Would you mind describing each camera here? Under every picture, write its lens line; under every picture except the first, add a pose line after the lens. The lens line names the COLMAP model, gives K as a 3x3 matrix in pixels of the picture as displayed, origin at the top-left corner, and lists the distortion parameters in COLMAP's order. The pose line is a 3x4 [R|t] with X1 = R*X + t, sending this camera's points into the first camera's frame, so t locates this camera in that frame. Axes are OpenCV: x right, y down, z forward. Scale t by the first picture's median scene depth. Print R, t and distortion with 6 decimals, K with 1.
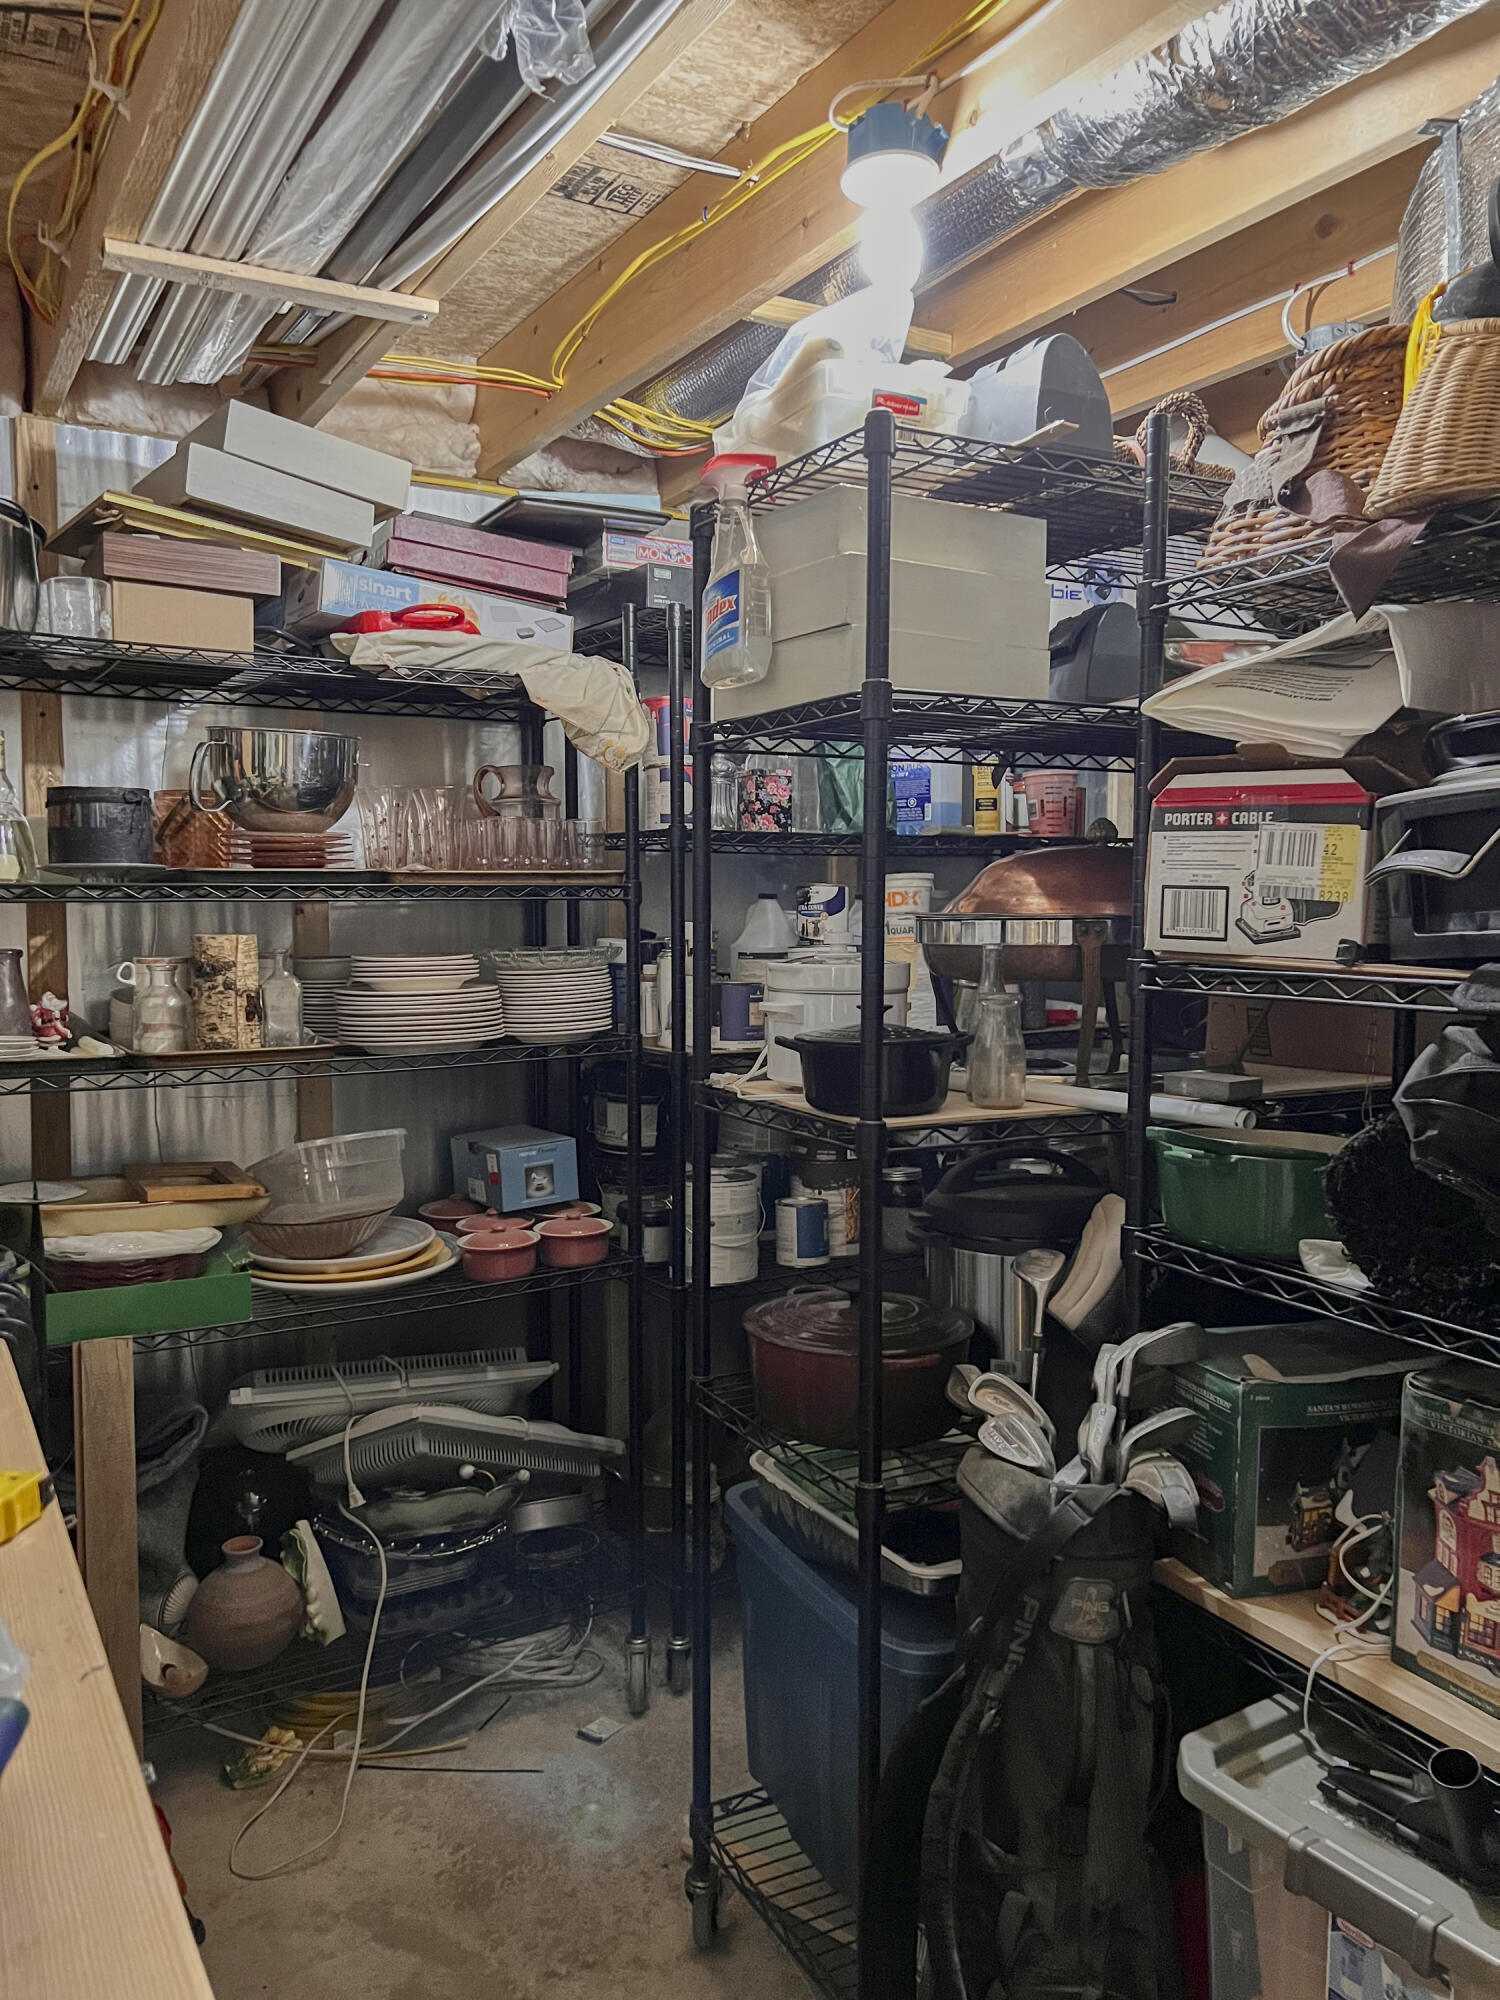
lens RADIAL K [[1504.8, 0, 750.0], [0, 1504.8, 1000.0], [0, 0, 1]] dist [0.006960, 0.000705]
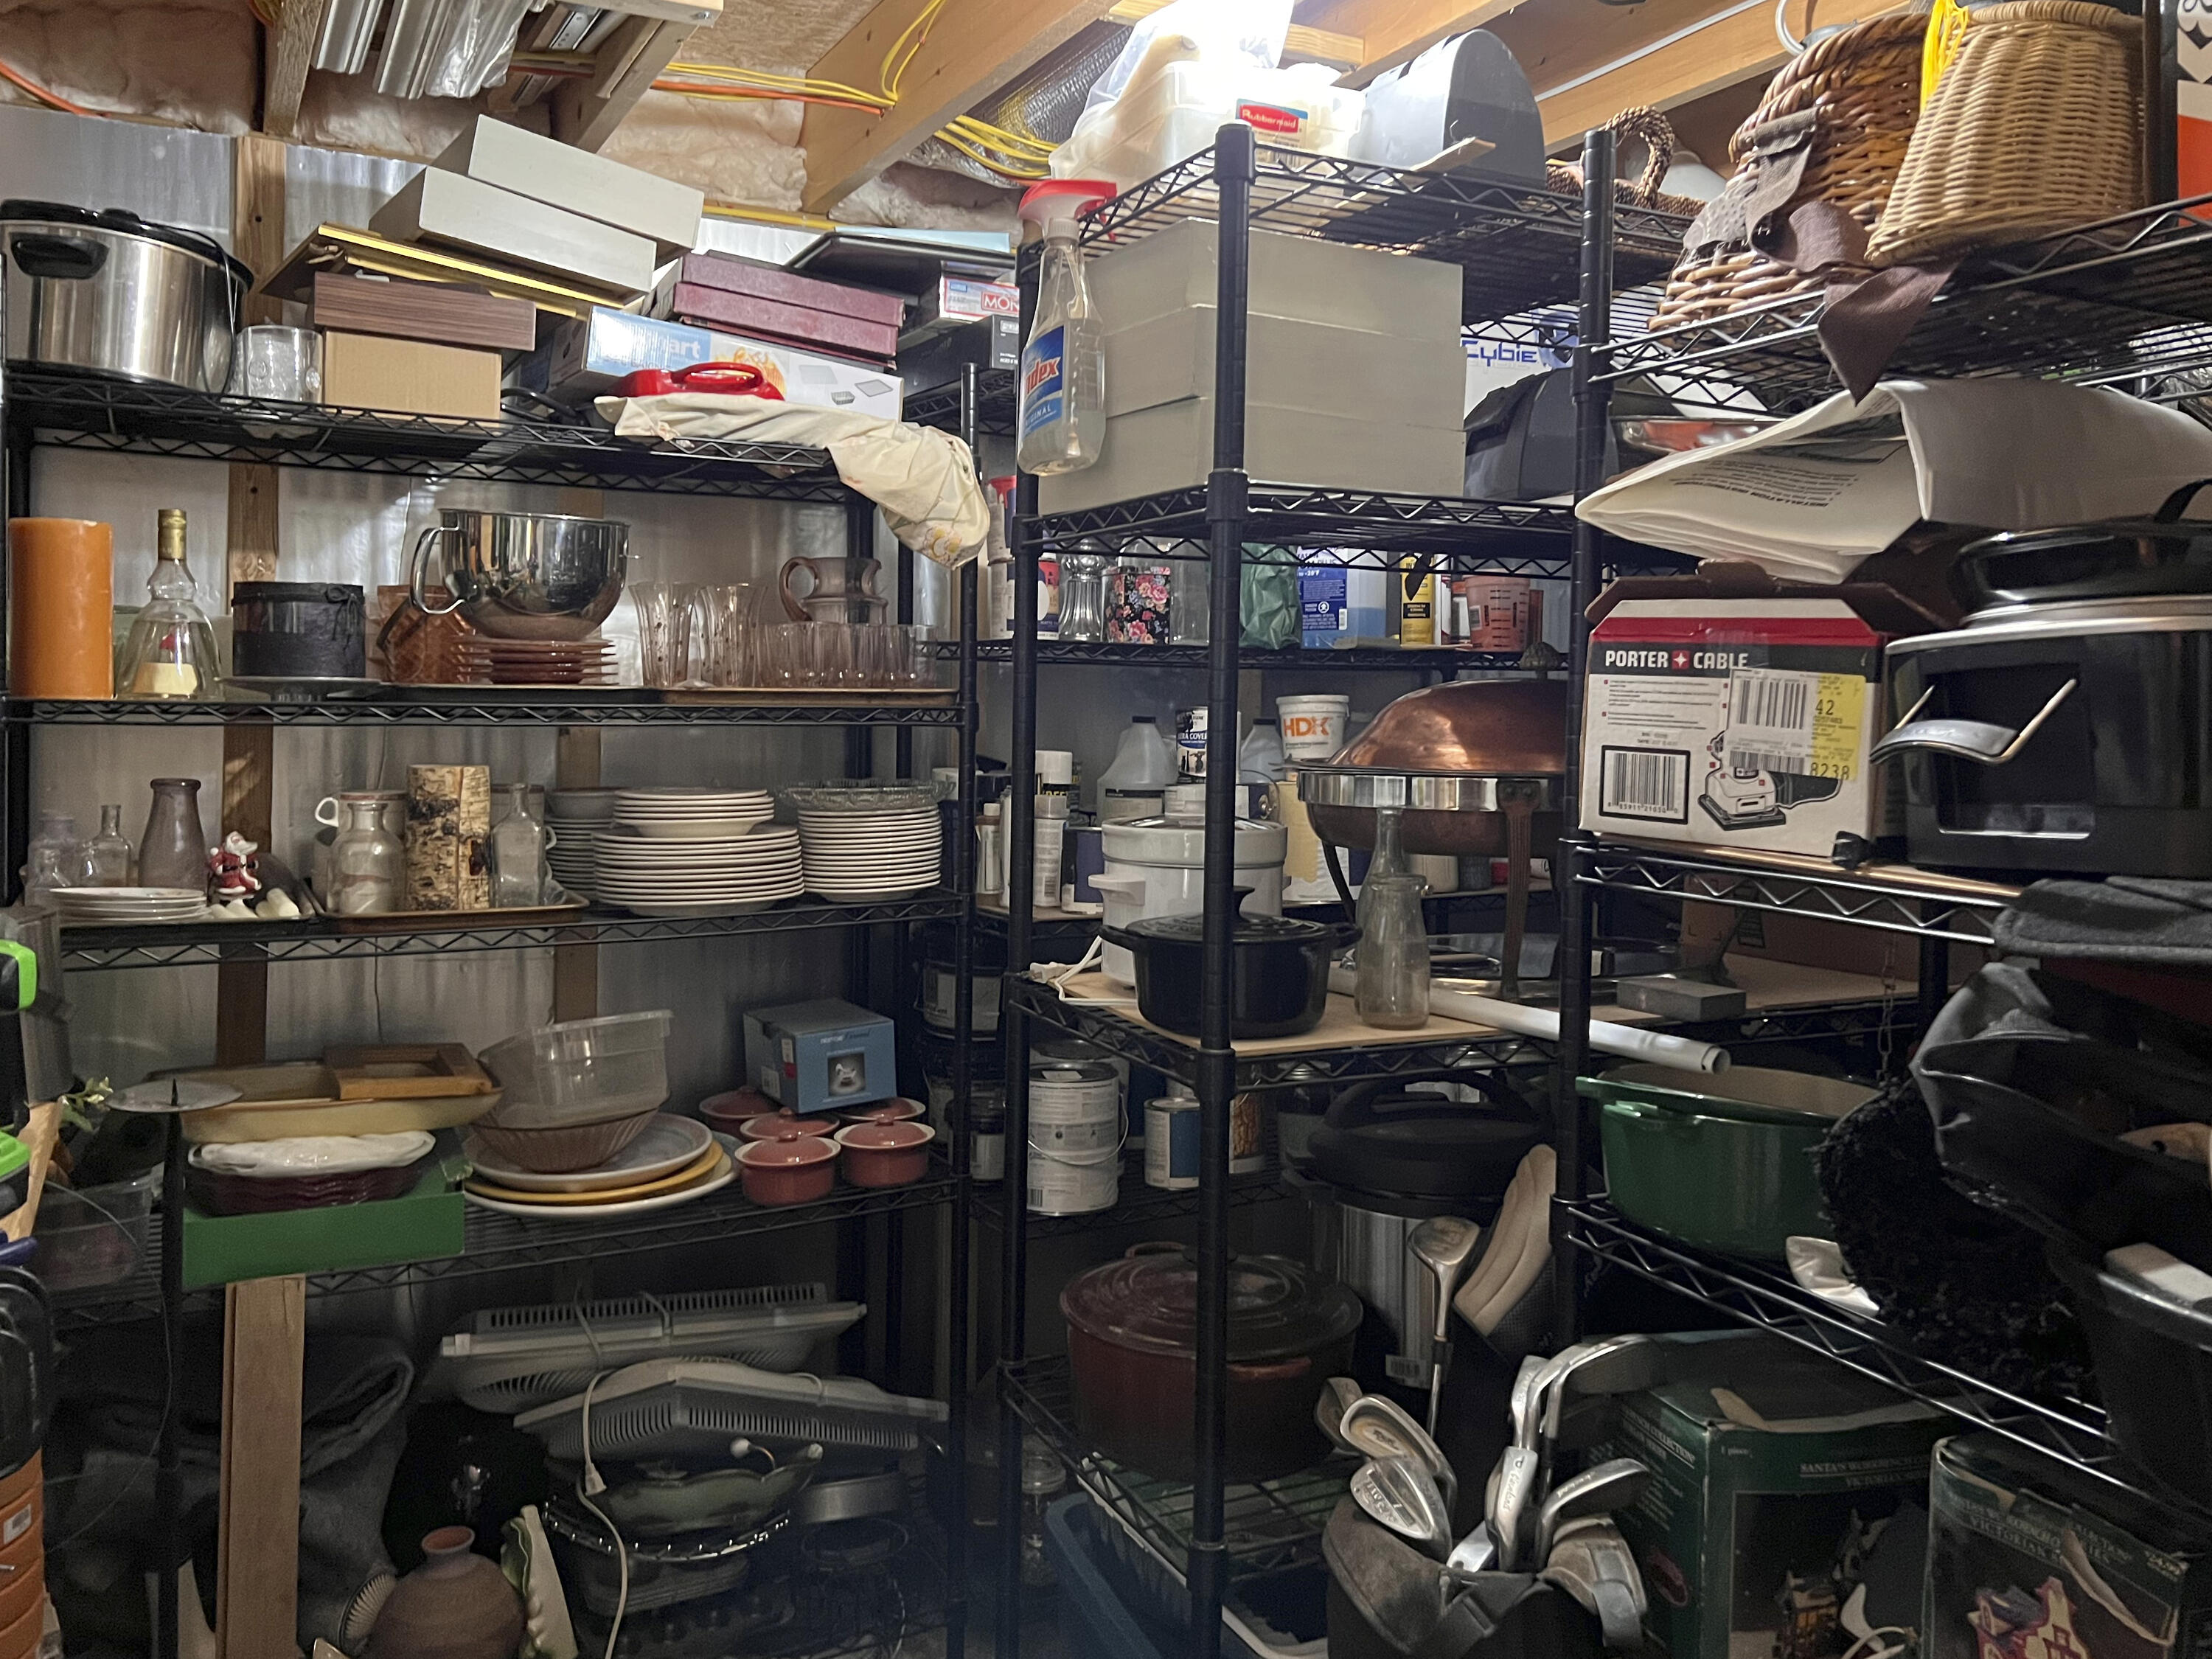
lens RADIAL K [[1728.6, 0, 1130.4], [0, 1728.6, 709.1], [0, 0, 1]] dist [0.009164, -0.006275]
pose [[0.999253, 0.015825, -0.035258, 0.047391], [-0.017799, 0.998250, -0.056395, -0.028409], [0.034303, 0.056980, 0.997786, 0.090008]]
